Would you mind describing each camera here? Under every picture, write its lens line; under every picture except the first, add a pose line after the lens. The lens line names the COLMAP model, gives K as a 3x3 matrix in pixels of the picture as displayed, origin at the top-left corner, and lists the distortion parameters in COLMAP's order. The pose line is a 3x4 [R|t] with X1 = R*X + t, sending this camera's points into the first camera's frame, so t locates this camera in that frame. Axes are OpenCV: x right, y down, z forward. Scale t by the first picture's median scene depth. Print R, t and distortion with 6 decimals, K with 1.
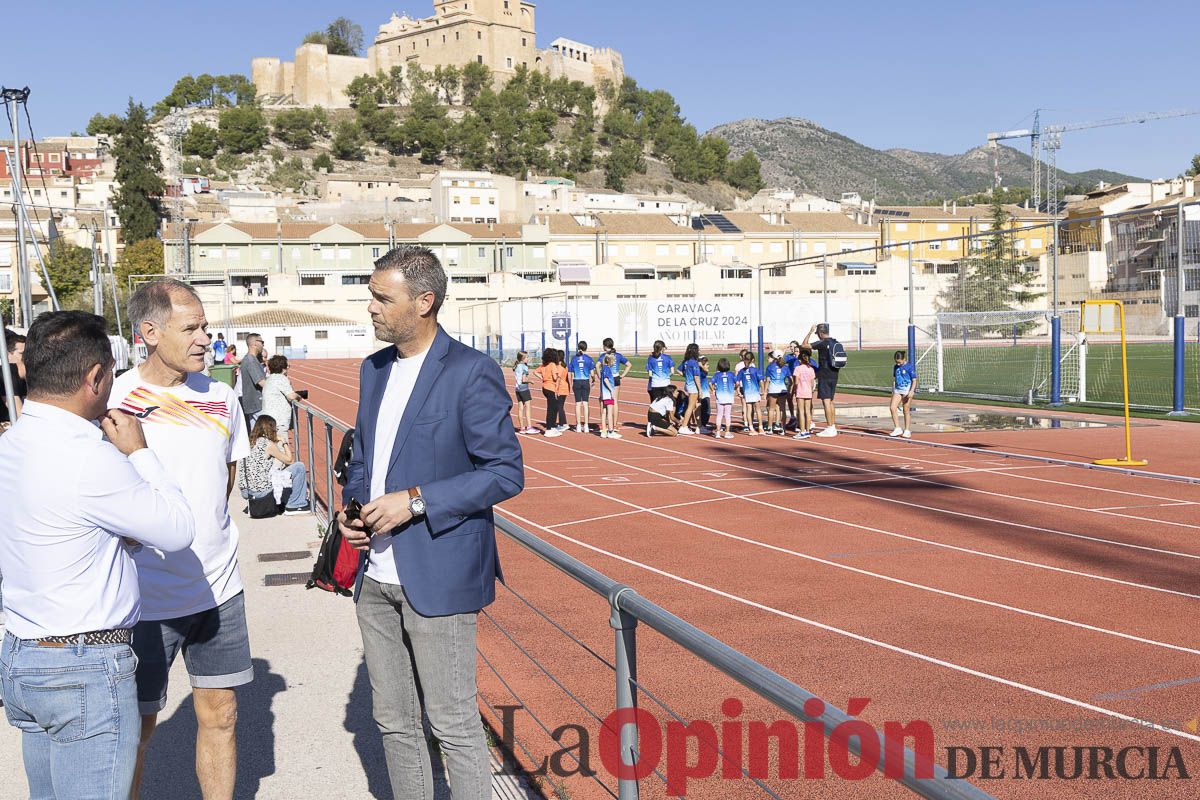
lens RADIAL K [[1392.8, 0, 601.3], [0, 1392.8, 392.6], [0, 0, 1]] dist [0.010361, 0.000000]
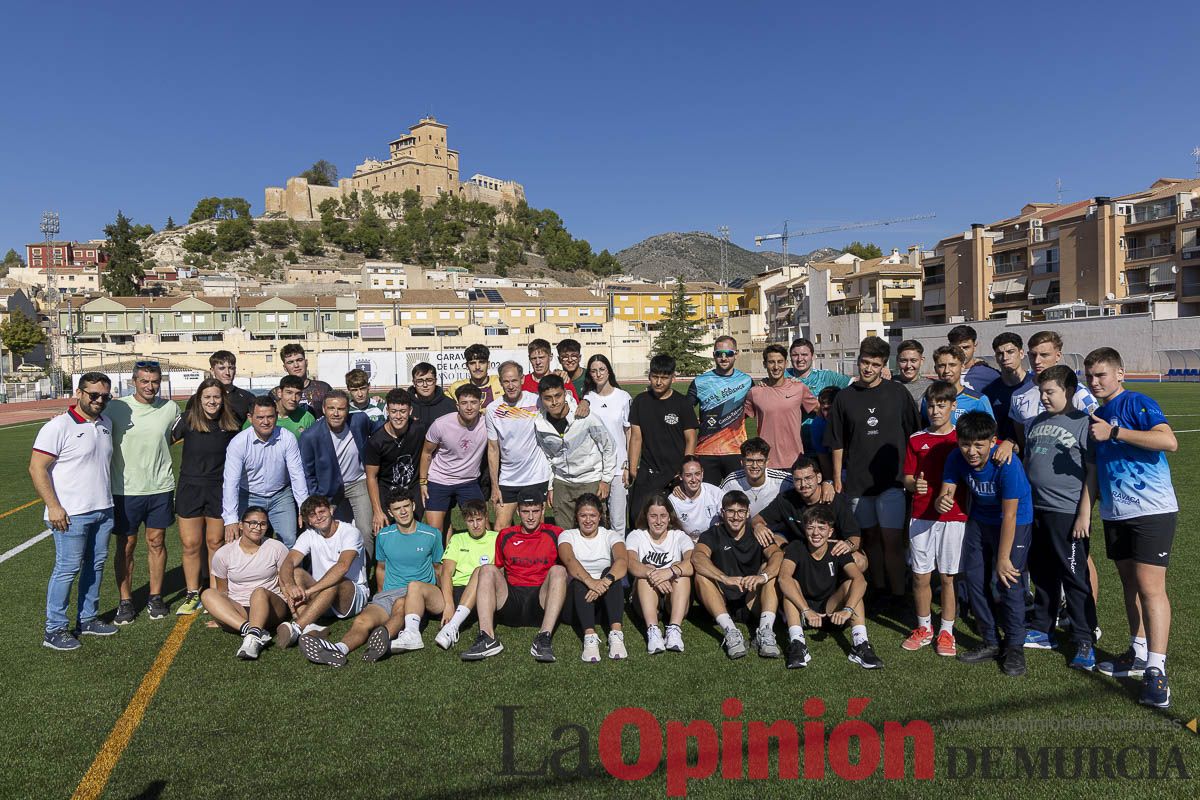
lens RADIAL K [[886.1, 0, 590.2], [0, 886.1, 396.3], [0, 0, 1]] dist [0.010561, 0.005661]
pose [[0.999983, -0.005192, 0.002520, 0.133946], [0.005220, 0.999923, -0.011259, -0.006128], [-0.002462, 0.011272, 0.999933, 0.070230]]
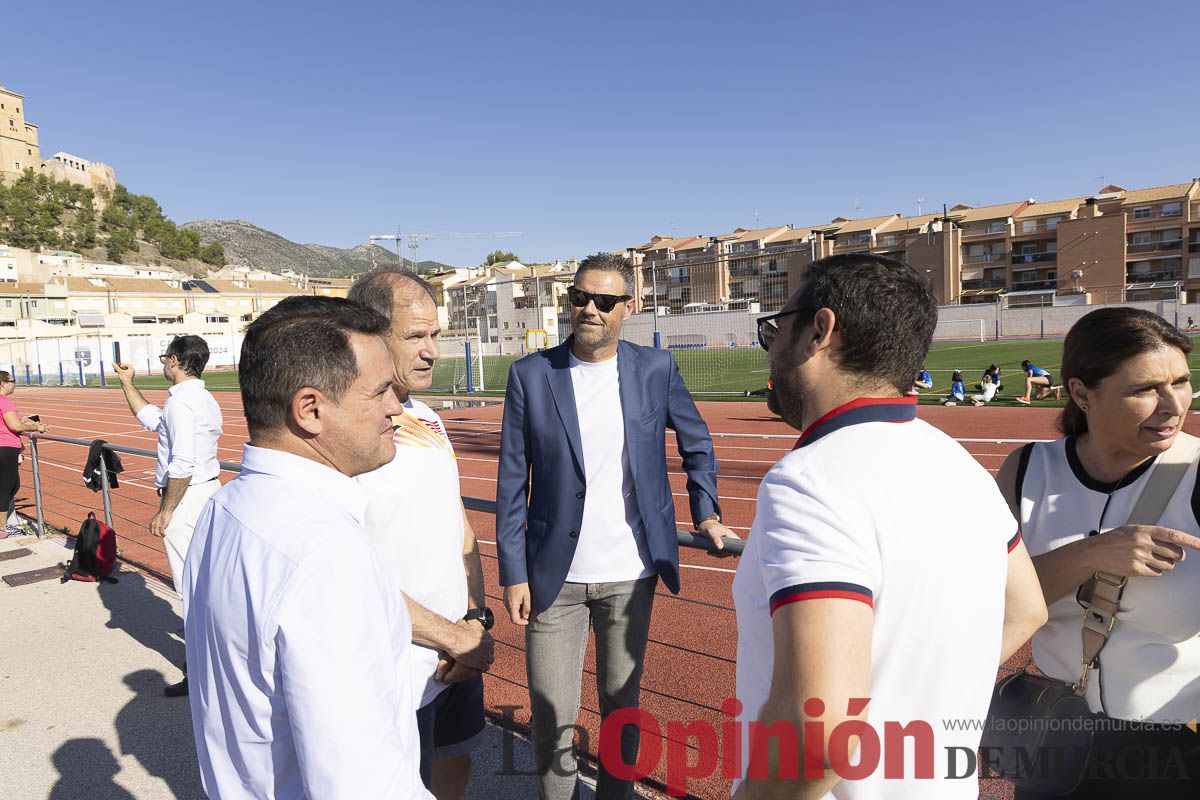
lens RADIAL K [[812.5, 0, 606.1], [0, 812.5, 397.8], [0, 0, 1]] dist [0.021716, -0.000278]
pose [[0.852468, -0.052864, 0.520100, -0.007423], [0.047448, 0.998592, 0.023729, -0.000288], [-0.520622, 0.004449, 0.853776, 0.007449]]
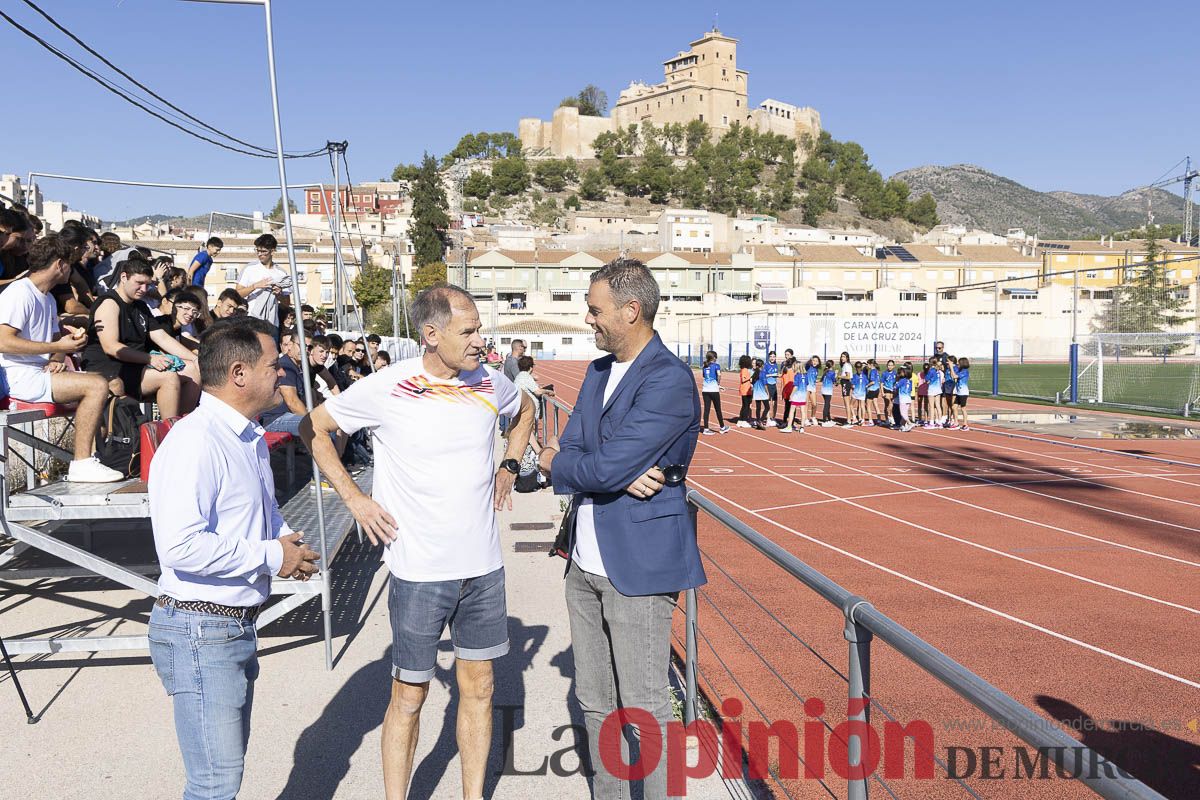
lens RADIAL K [[1137.7, 0, 602.7], [0, 1137.7, 401.3], [0, 0, 1]] dist [0.014003, 0.000000]
pose [[0.985881, 0.029806, -0.164771, -0.000554], [-0.028326, 0.999535, 0.011324, -0.000100], [0.165032, -0.006497, 0.986267, 0.002686]]
